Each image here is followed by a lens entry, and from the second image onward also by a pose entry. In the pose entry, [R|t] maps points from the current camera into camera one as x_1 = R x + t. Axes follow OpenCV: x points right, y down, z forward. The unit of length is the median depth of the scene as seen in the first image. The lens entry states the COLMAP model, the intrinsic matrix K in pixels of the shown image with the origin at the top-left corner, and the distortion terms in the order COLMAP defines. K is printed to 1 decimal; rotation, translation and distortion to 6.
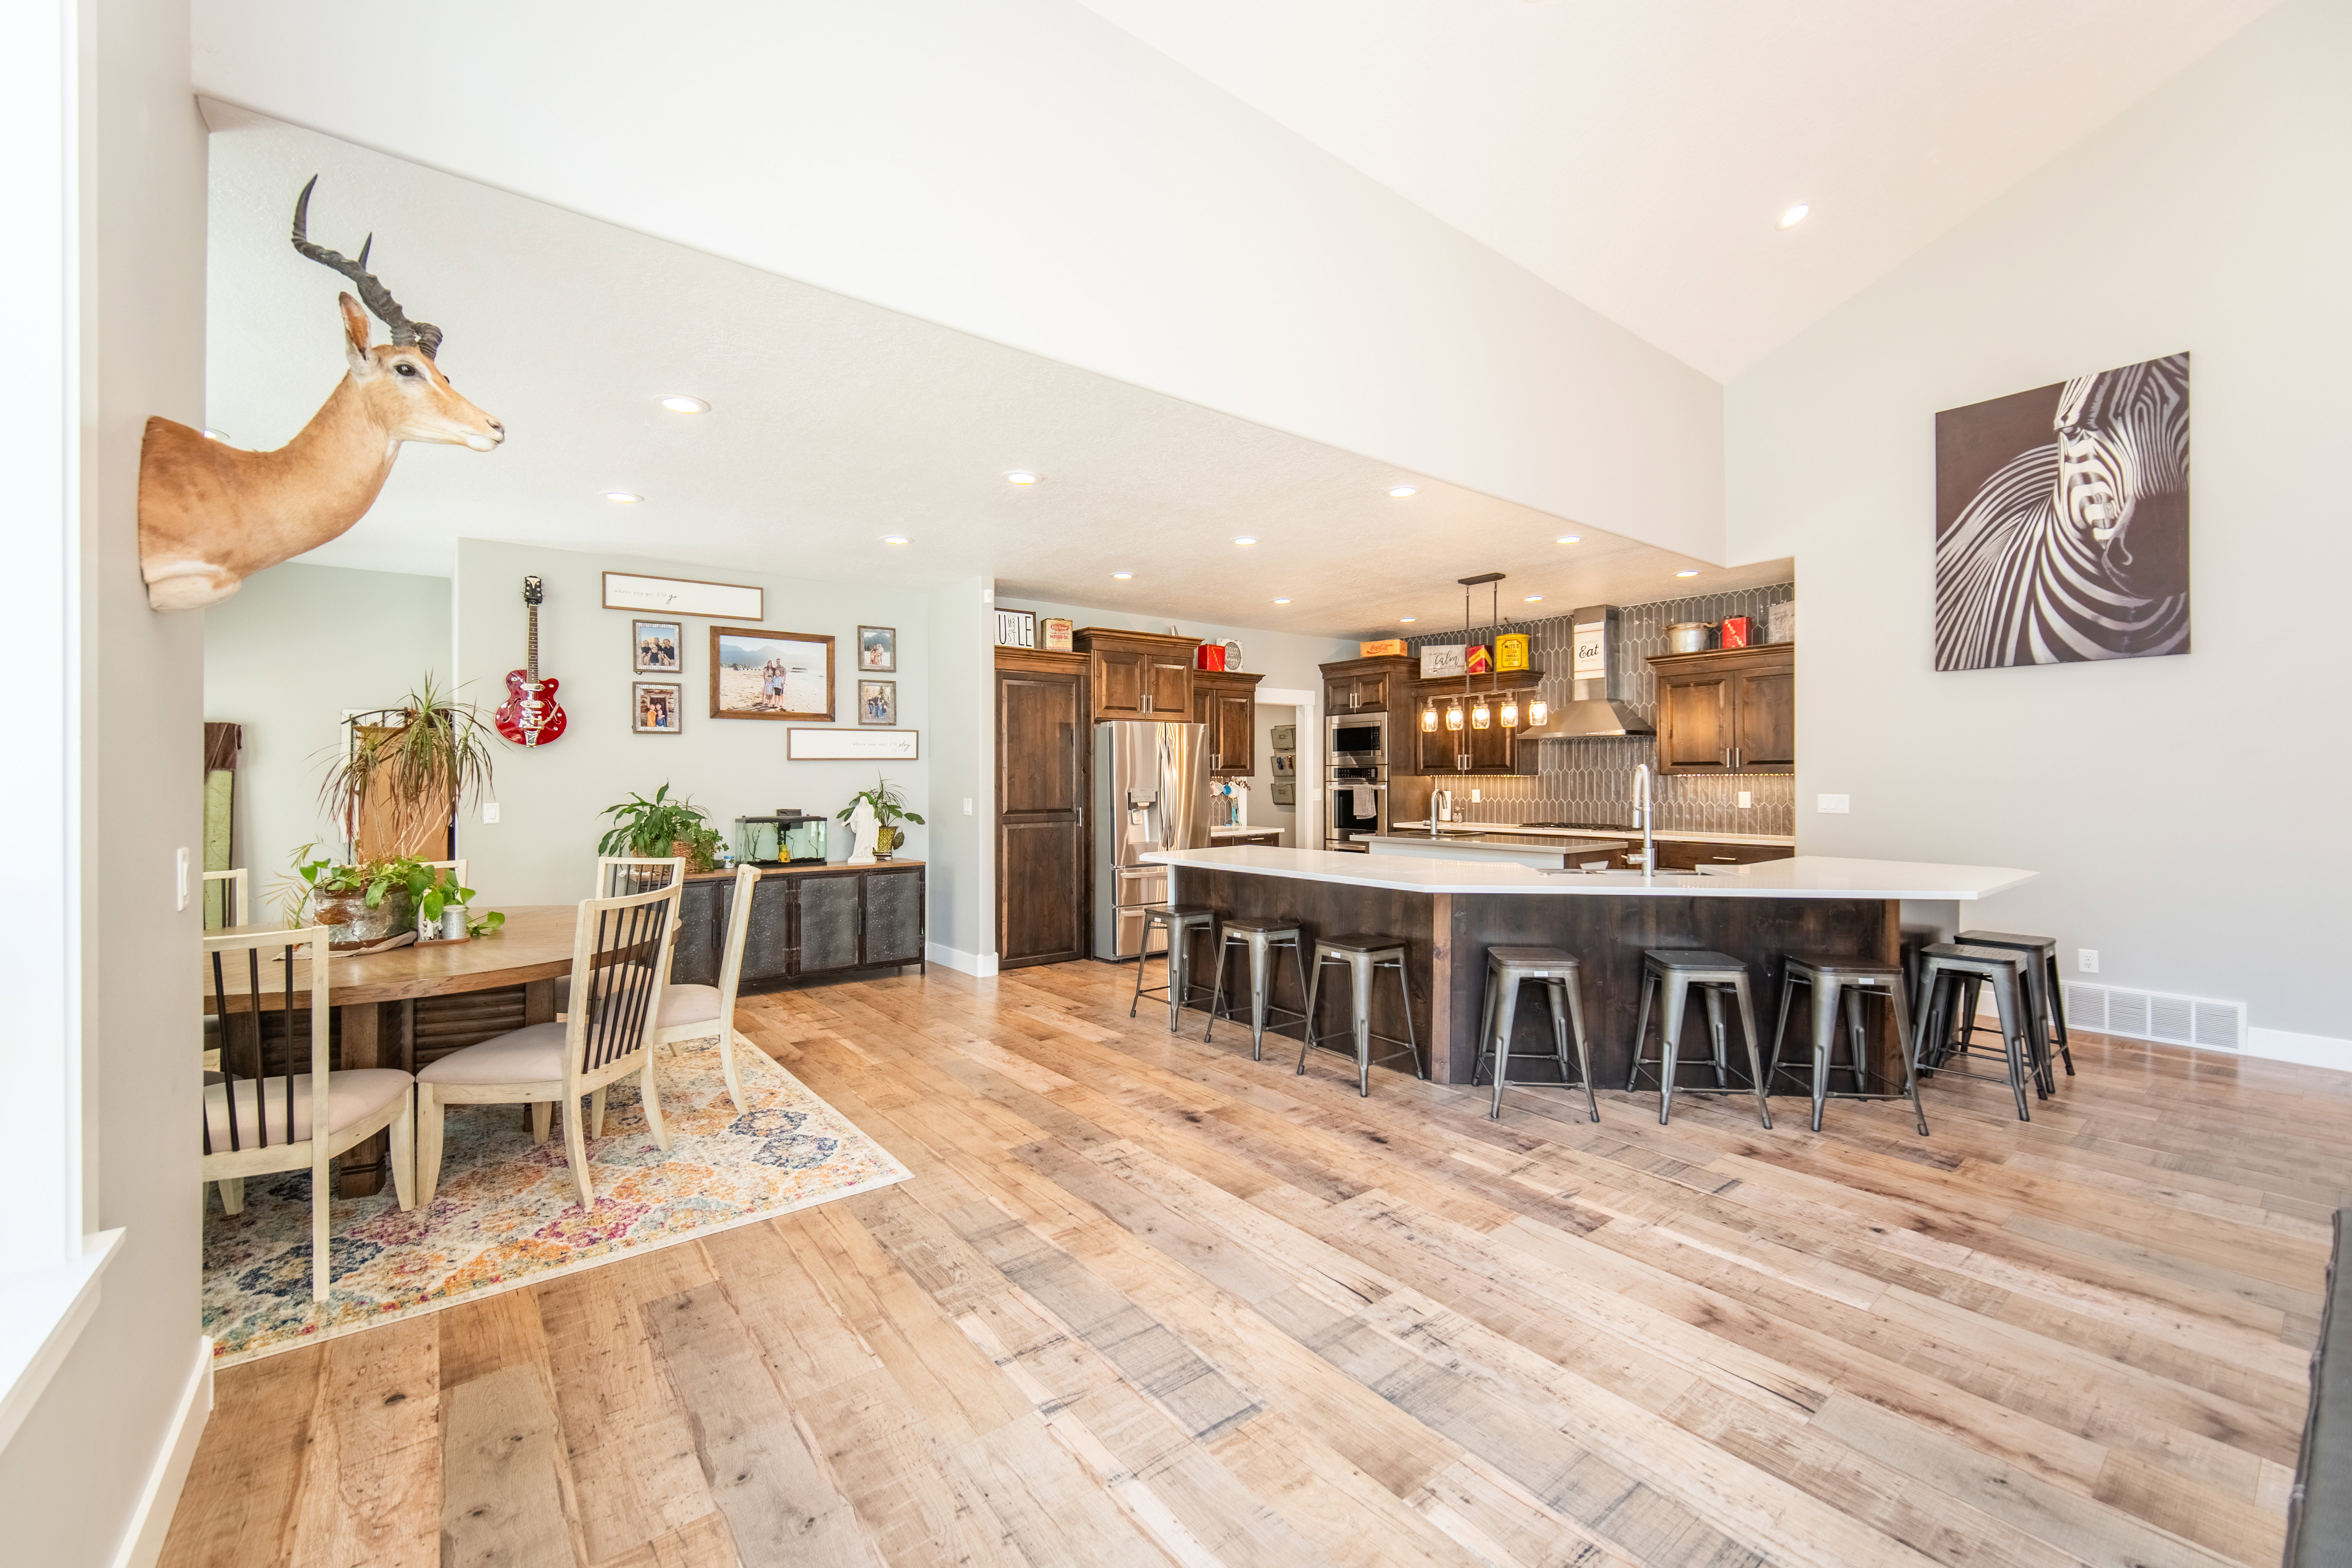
lens RADIAL K [[936.1, 0, 1161.7], [0, 936.1, 792.7], [0, 0, 1]] dist [-0.001124, -0.000050]
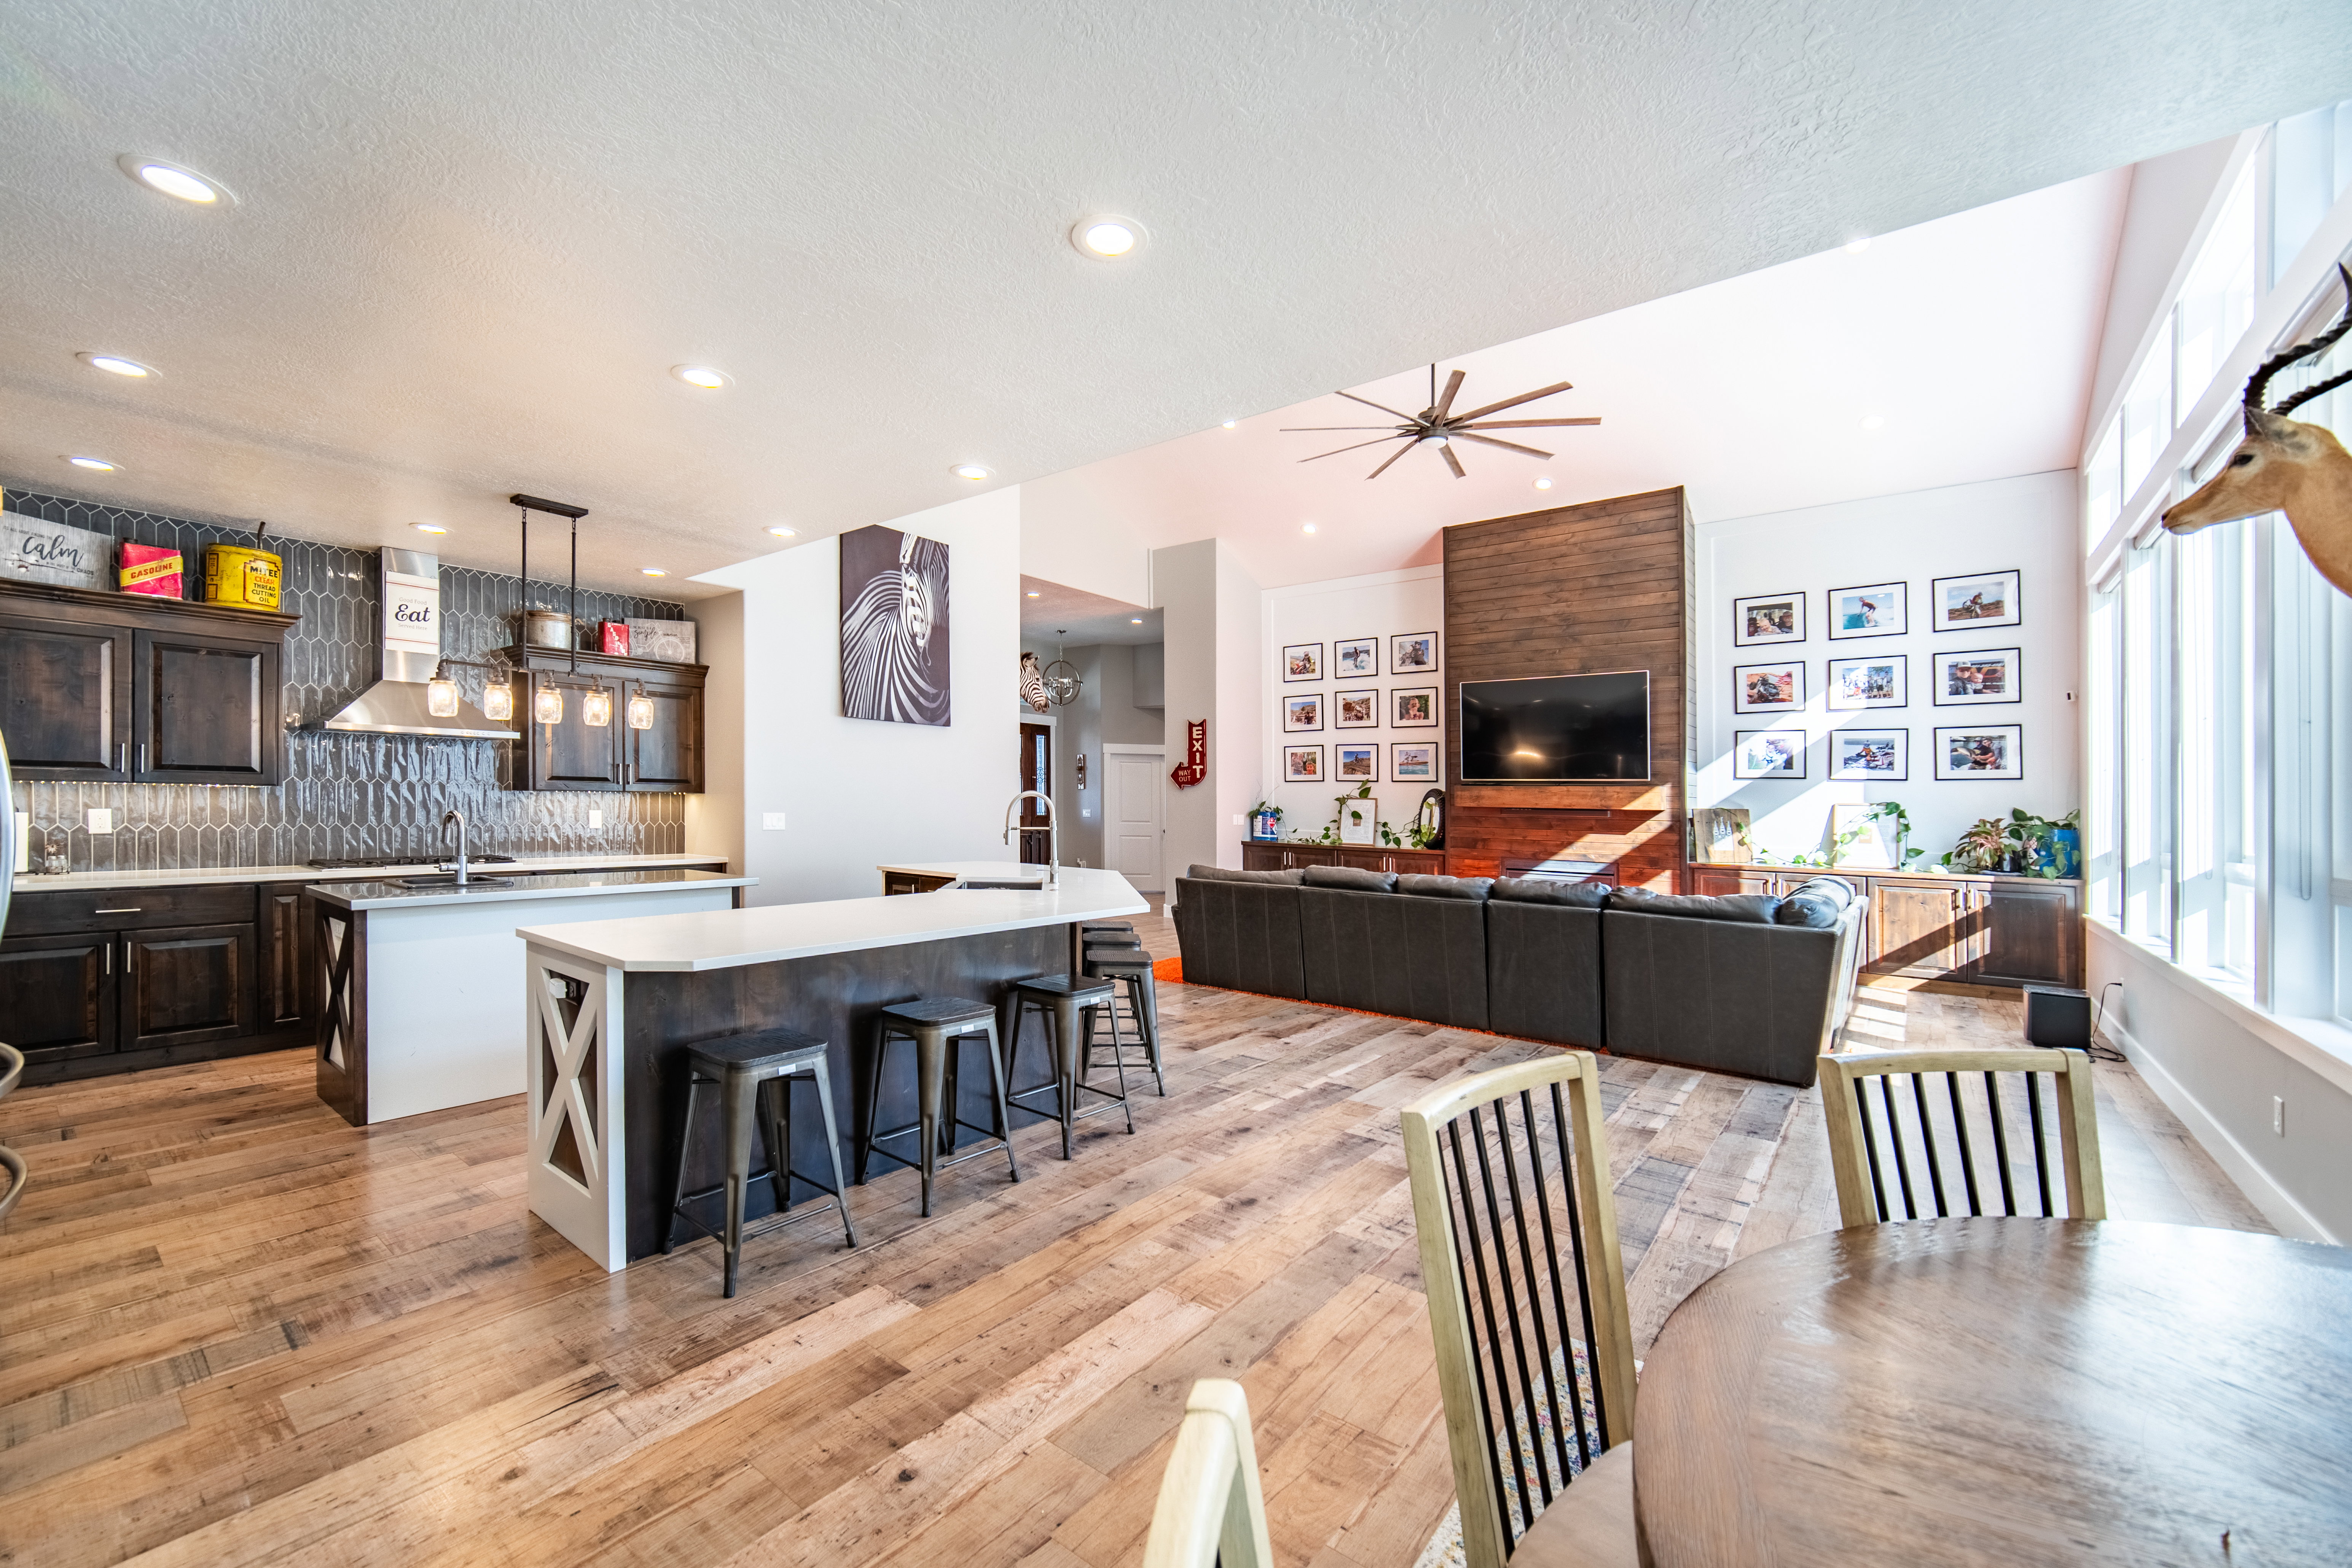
lens RADIAL K [[959.7, 0, 1158.8], [0, 959.7, 807.6], [0, 0, 1]] dist [-0.005150, 0.000618]
pose [[-0.244535, -0.006824, 0.969616, -0.672590], [-0.001004, 0.999976, 0.006784, -0.017053], [-0.969640, 0.000686, -0.244537, 1.089060]]
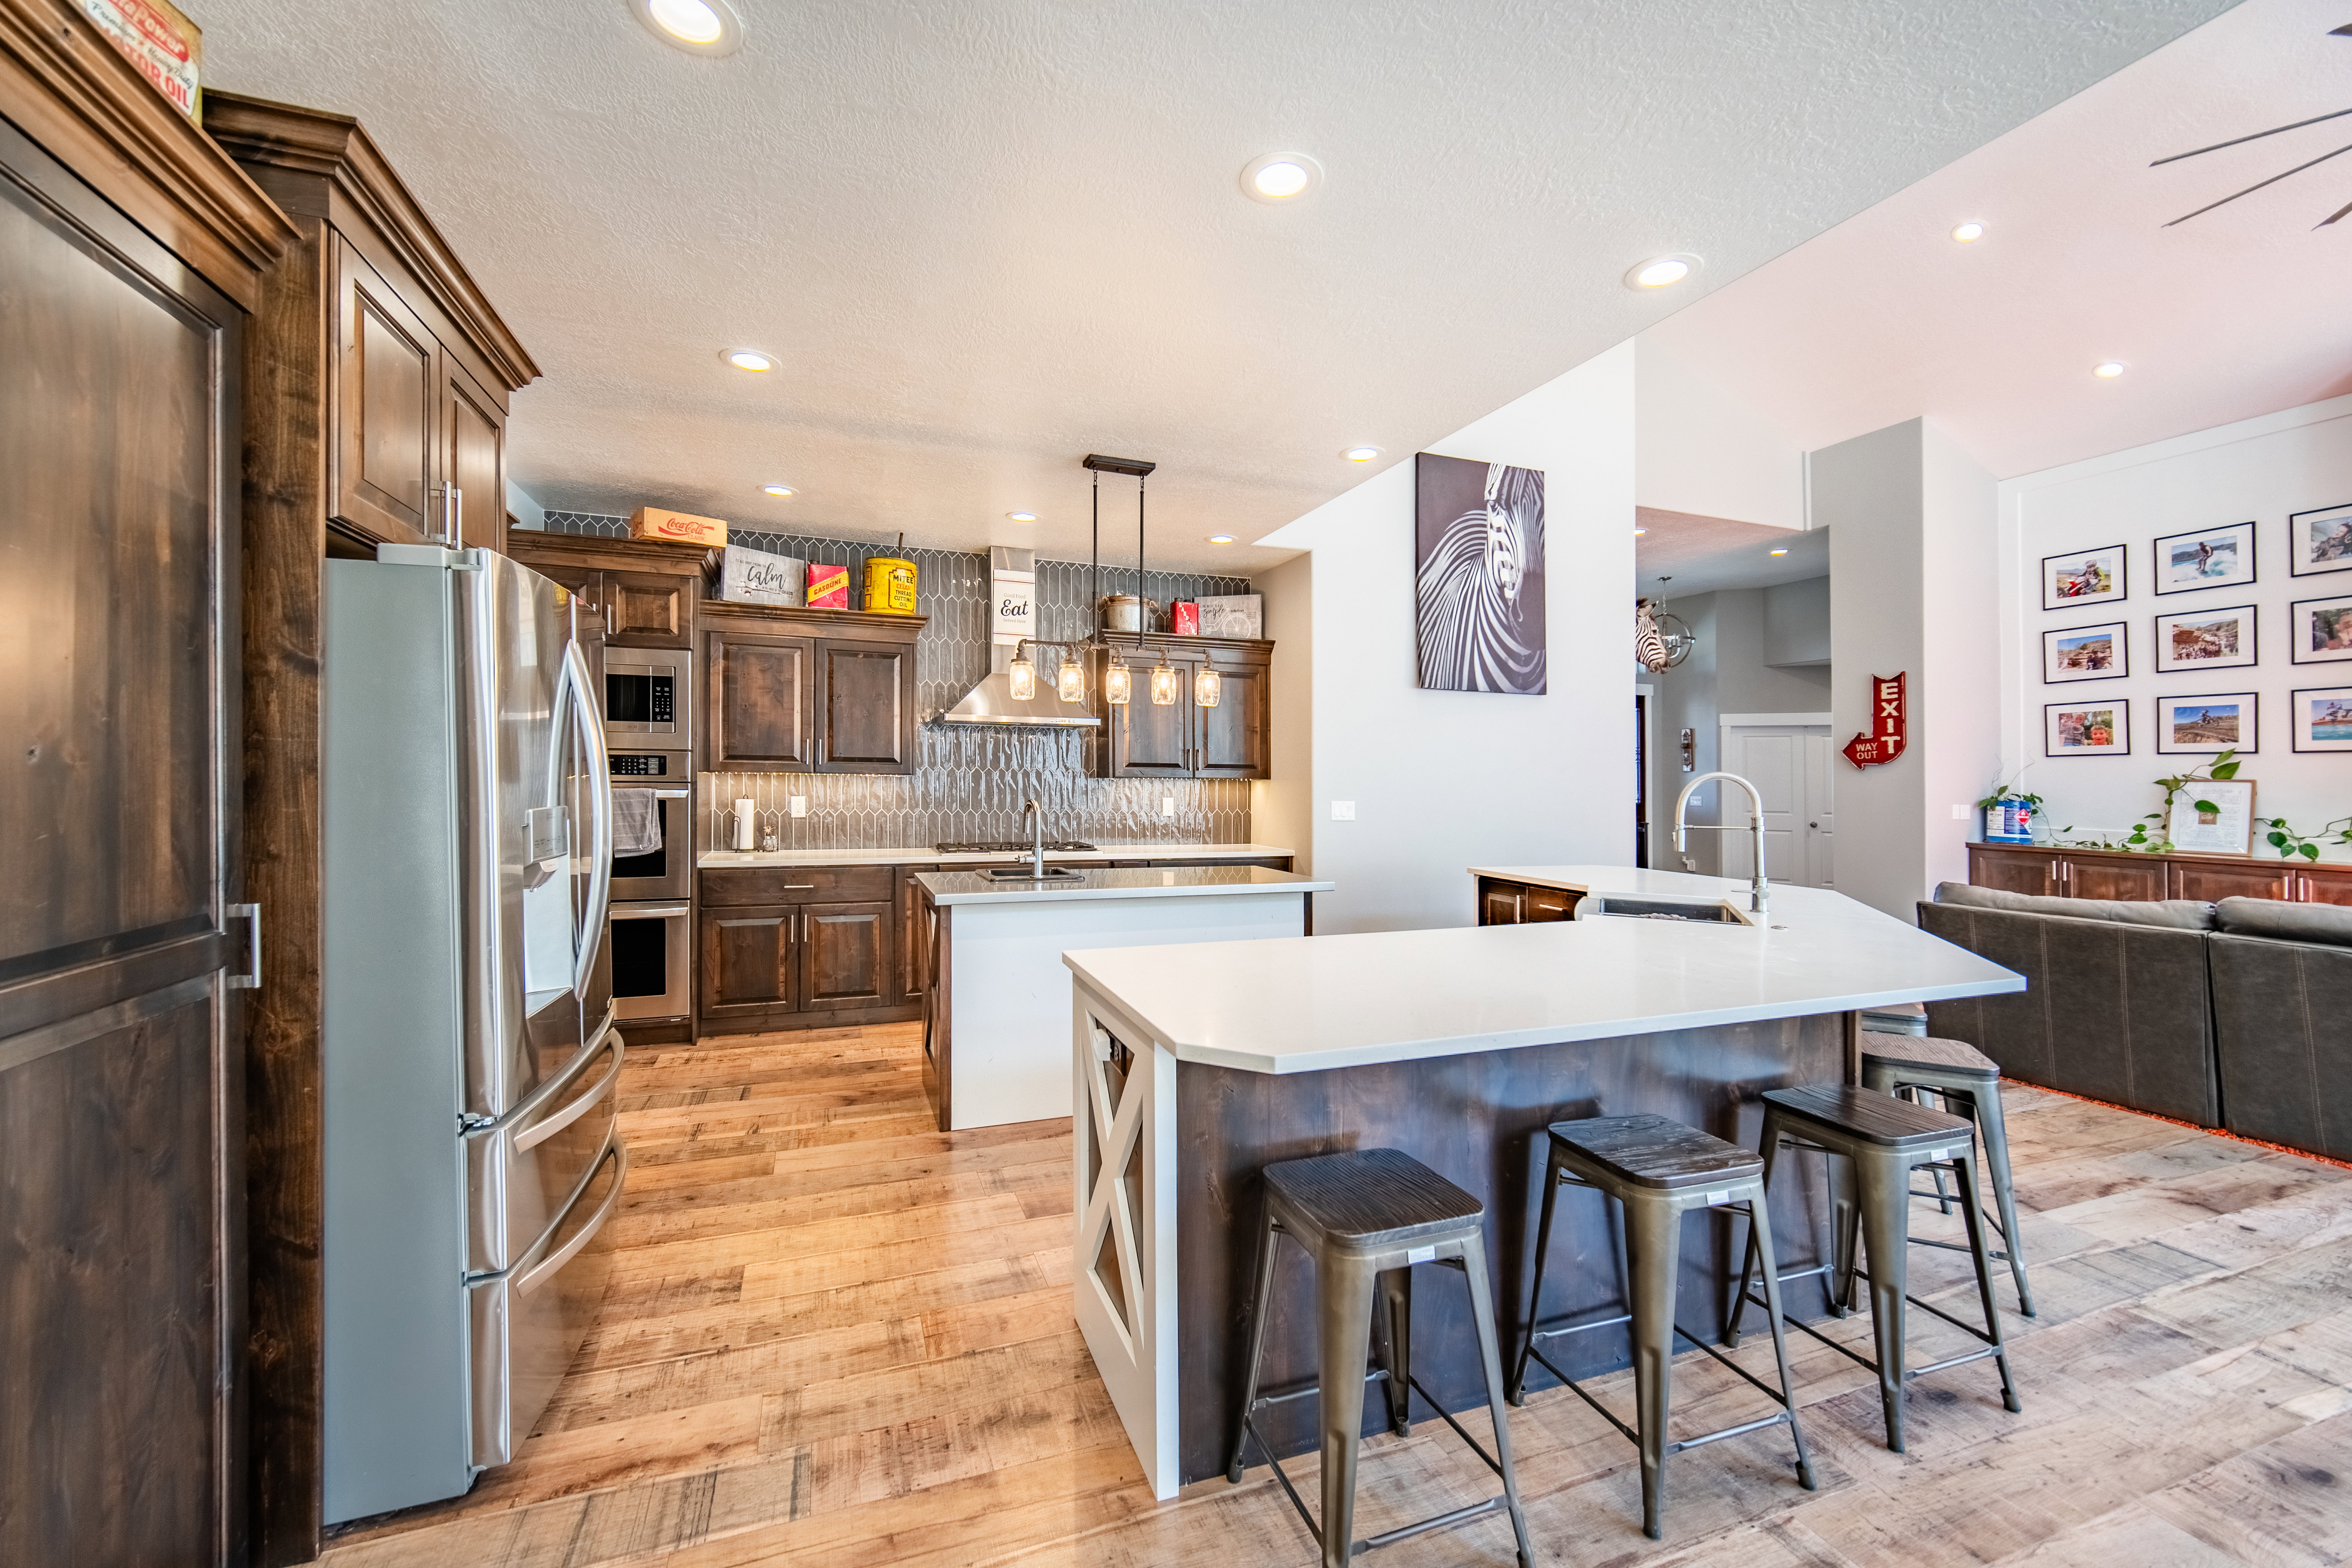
lens RADIAL K [[936.1, 0, 1161.7], [0, 936.1, 792.7], [0, 0, 1]] dist [-0.001124, -0.000050]
pose [[0.298958, -0.006844, 0.954242, -0.371438], [0.002305, 0.999977, 0.006450, -0.018296], [-0.954263, 0.000271, 0.298967, 1.159548]]
